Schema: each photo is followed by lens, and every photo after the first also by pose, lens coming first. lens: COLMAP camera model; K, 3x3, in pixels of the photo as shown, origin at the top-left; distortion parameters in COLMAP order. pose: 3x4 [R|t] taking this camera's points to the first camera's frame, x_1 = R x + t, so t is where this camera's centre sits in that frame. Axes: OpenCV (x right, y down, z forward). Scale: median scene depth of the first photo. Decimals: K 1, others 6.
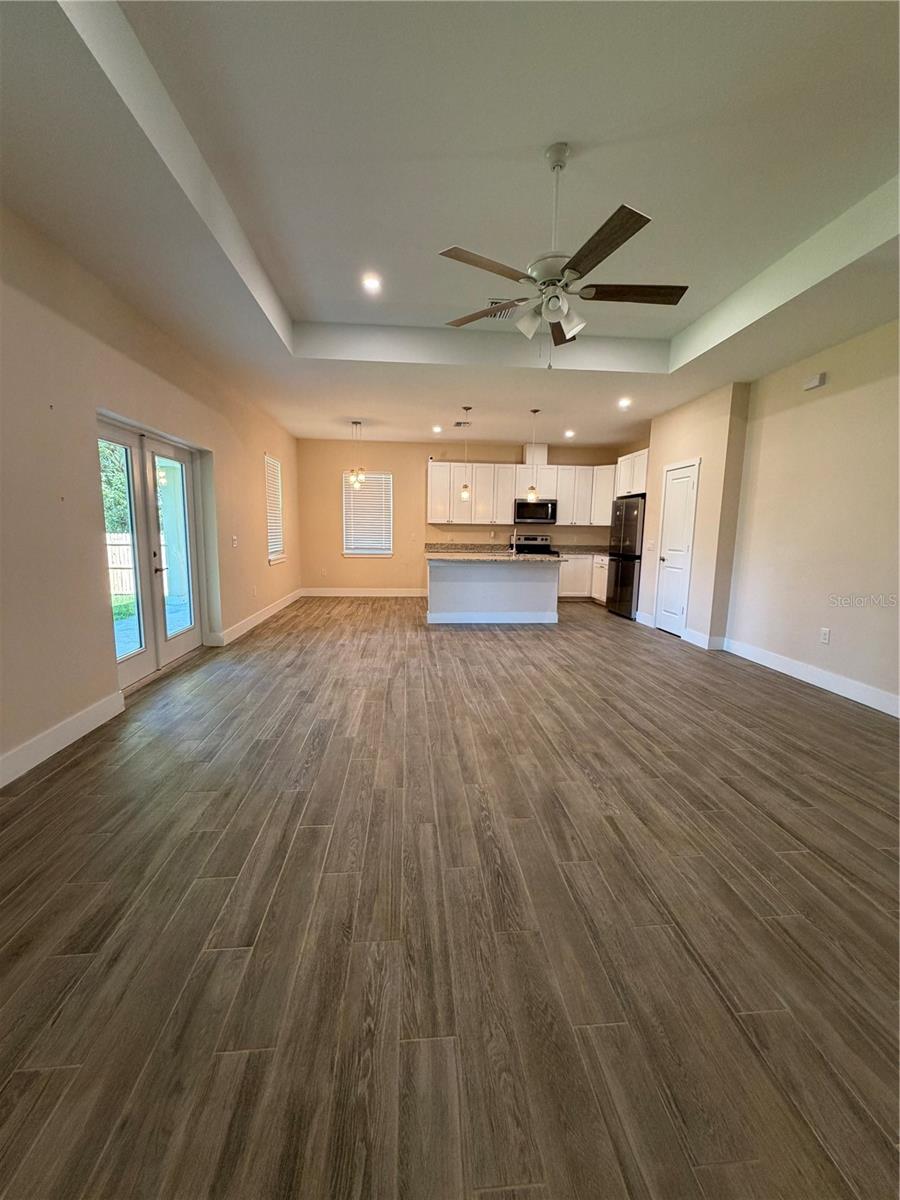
lens RADIAL K [[477.9, 0, 449.9], [0, 477.9, 597.2], [0, 0, 1]] dist [-0.001118, 0.000629]
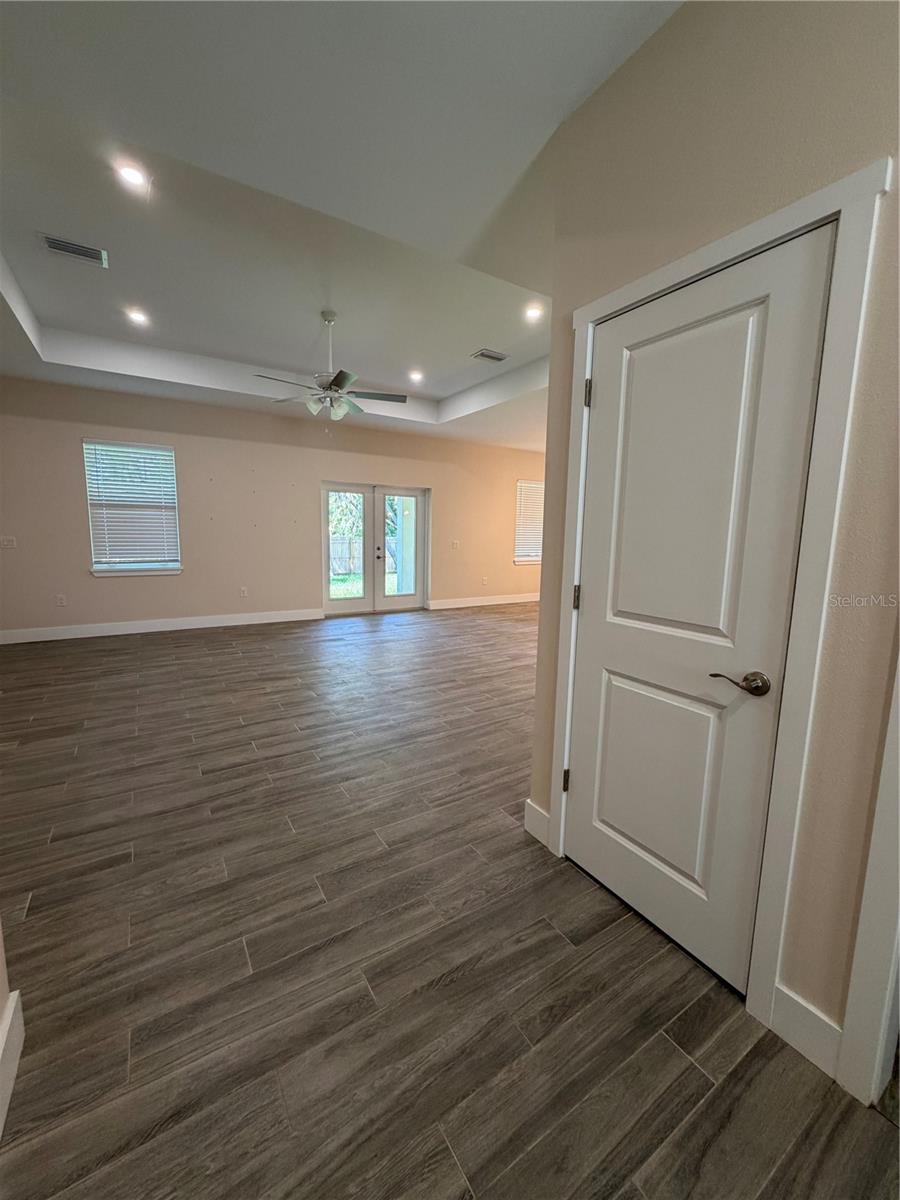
lens RADIAL K [[477.9, 0, 449.9], [0, 477.9, 597.2], [0, 0, 1]] dist [-0.001118, 0.000629]
pose [[0.463724, 0.114234, -0.878585, 1.378909], [-0.137606, 0.988906, 0.055948, -0.052817], [0.875229, 0.094954, 0.474298, 0.441875]]
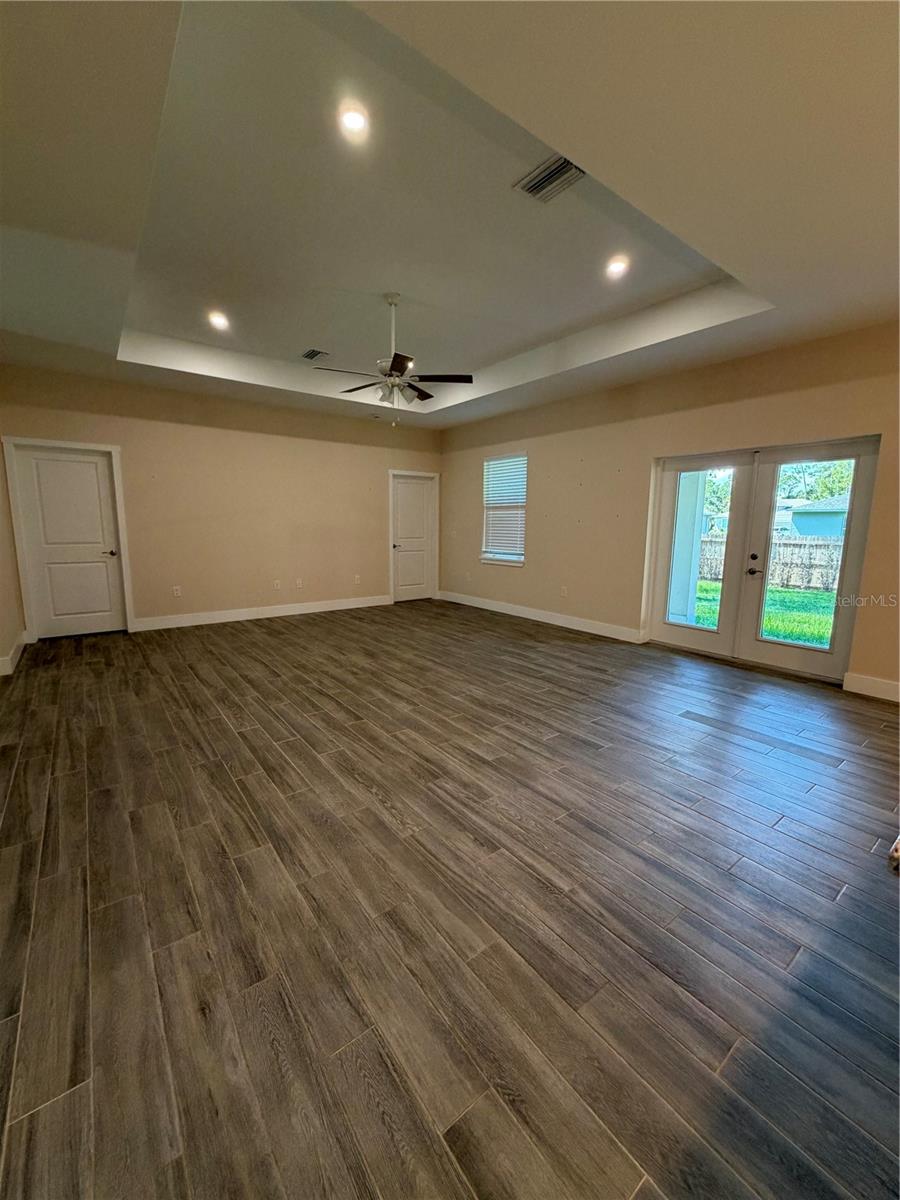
lens RADIAL K [[477.9, 0, 449.9], [0, 477.9, 597.2], [0, 0, 1]] dist [-0.001118, 0.000629]
pose [[-0.843967, 0.058511, -0.533195, 0.668316], [-0.098904, 0.960014, 0.261900, -0.258956], [0.527199, 0.273770, -0.804433, 1.814098]]
